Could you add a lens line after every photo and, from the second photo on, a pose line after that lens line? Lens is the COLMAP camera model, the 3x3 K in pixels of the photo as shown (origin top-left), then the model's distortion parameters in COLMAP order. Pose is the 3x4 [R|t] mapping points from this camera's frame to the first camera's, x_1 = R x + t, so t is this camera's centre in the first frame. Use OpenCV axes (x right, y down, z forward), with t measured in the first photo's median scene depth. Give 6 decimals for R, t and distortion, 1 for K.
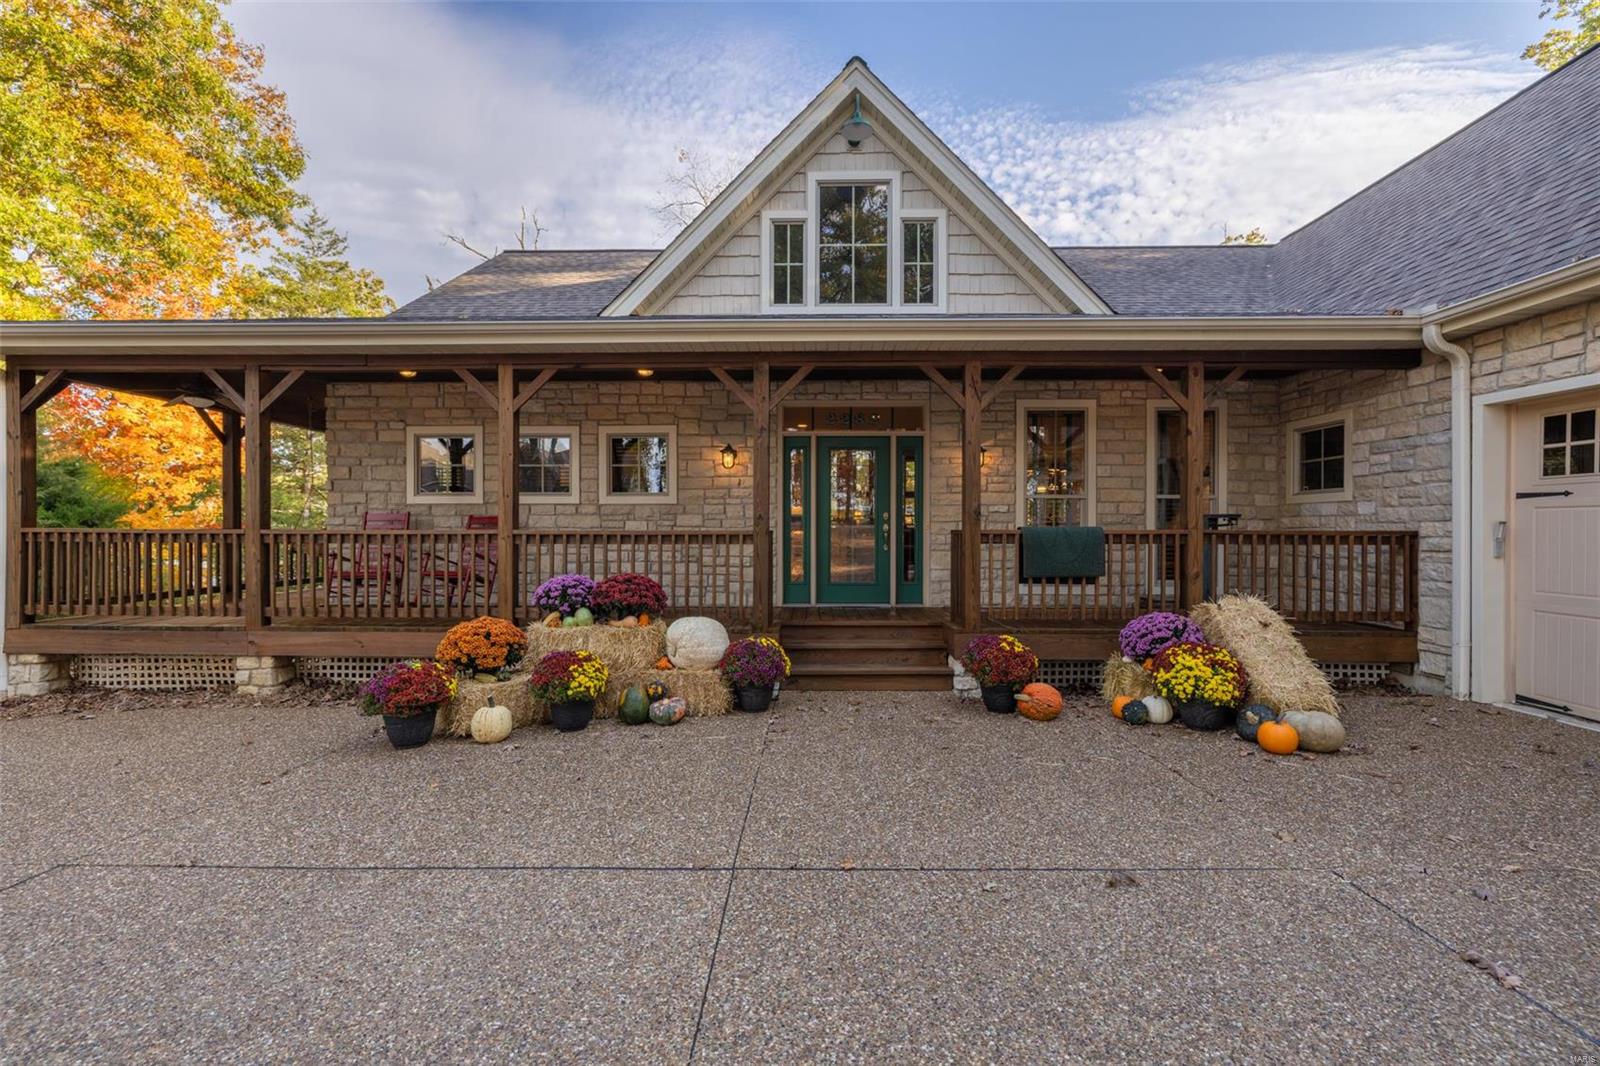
lens RADIAL K [[669.8, 0, 793.8], [0, 669.8, 526.0], [0, 0, 1]] dist [-0.000778, -0.000040]
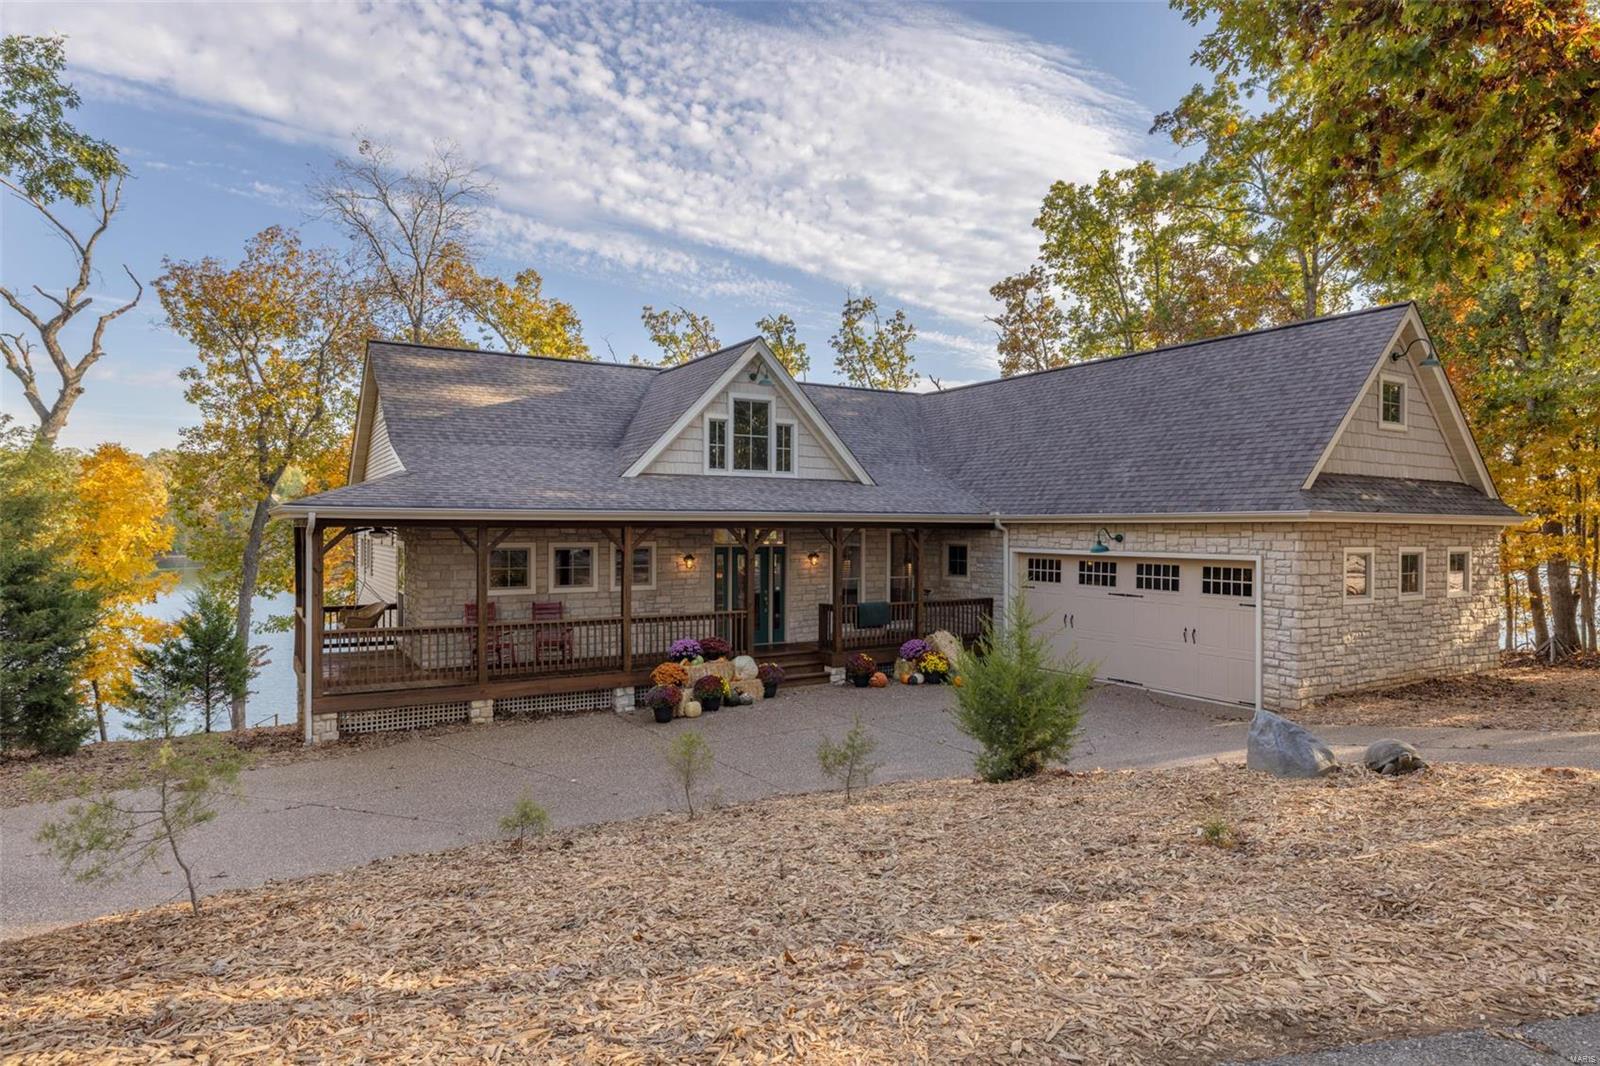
lens RADIAL K [[958.6, 0, 797.3], [0, 958.6, 530.5], [0, 0, 1]] dist [-0.018166, -0.001417]
pose [[0.841597, -0.004320, 0.540088, -1.468807], [-0.005661, 0.999843, 0.016819, -0.280926], [-0.540076, -0.017213, 0.841440, -1.465726]]
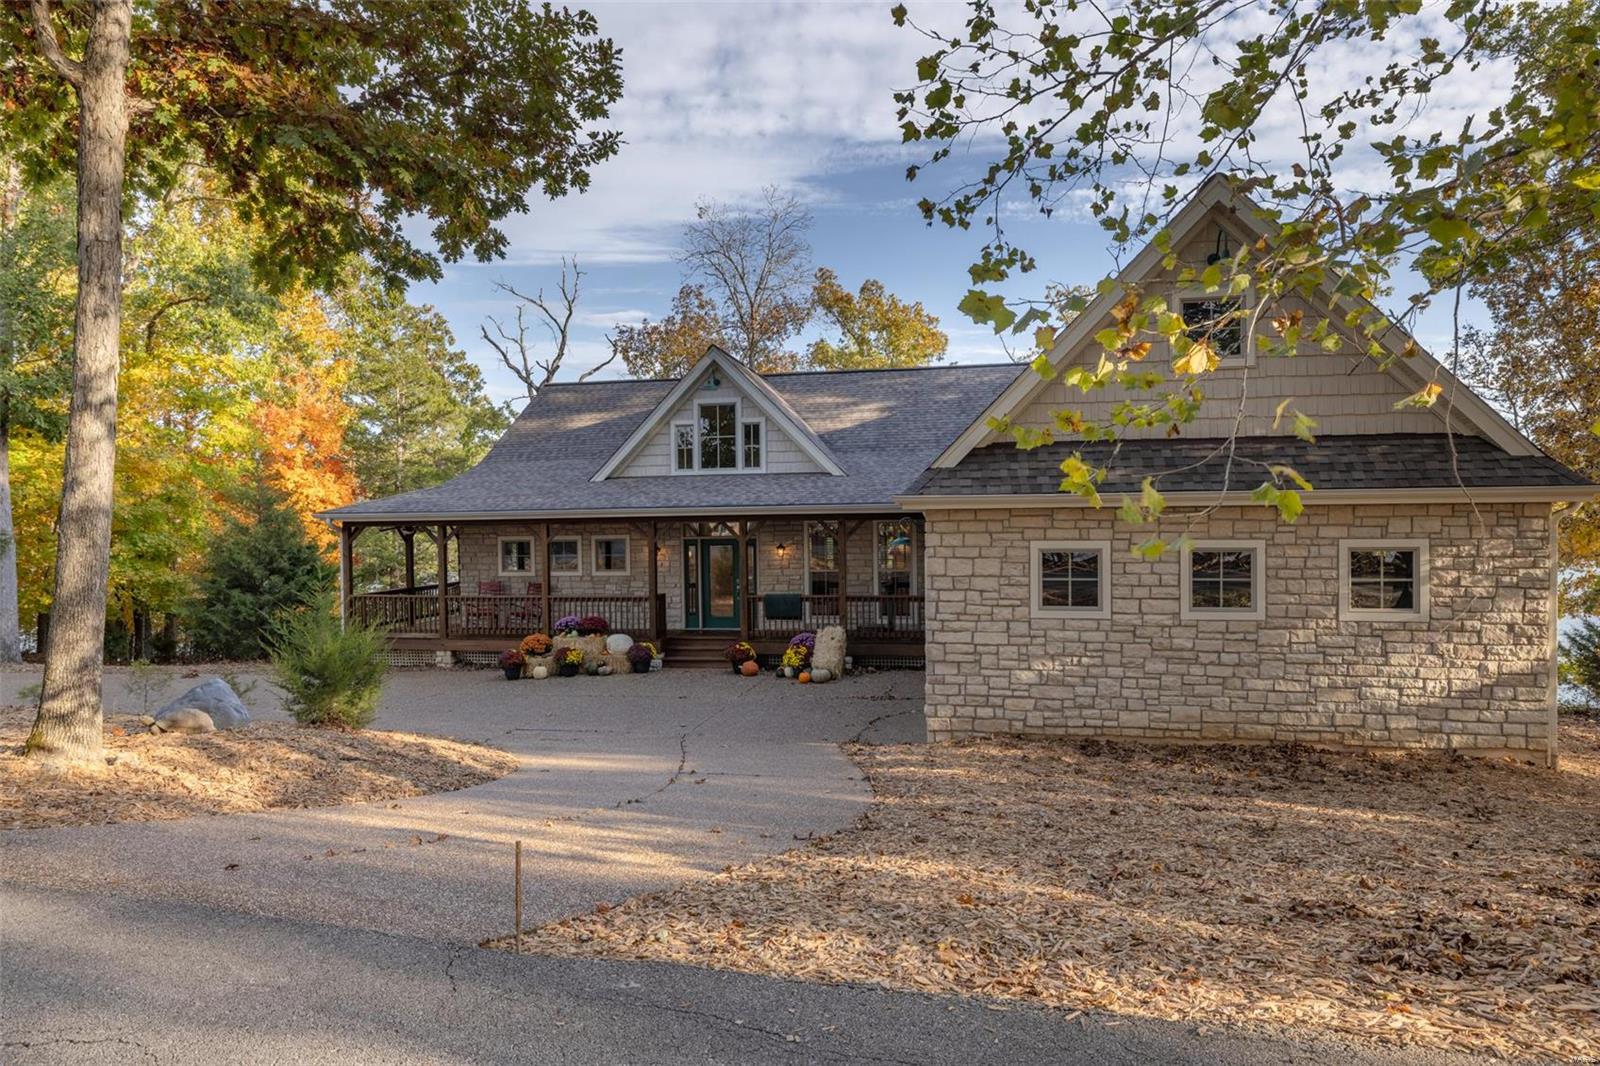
lens RADIAL K [[958.6, 0, 804.6], [0, 958.6, 530.1], [0, 0, 1]] dist [-0.018166, -0.001417]
pose [[0.987008, -0.014142, -0.160050, 0.966711], [0.017784, 0.999614, 0.021346, -0.271969], [0.159686, -0.023915, 0.986878, -2.069274]]
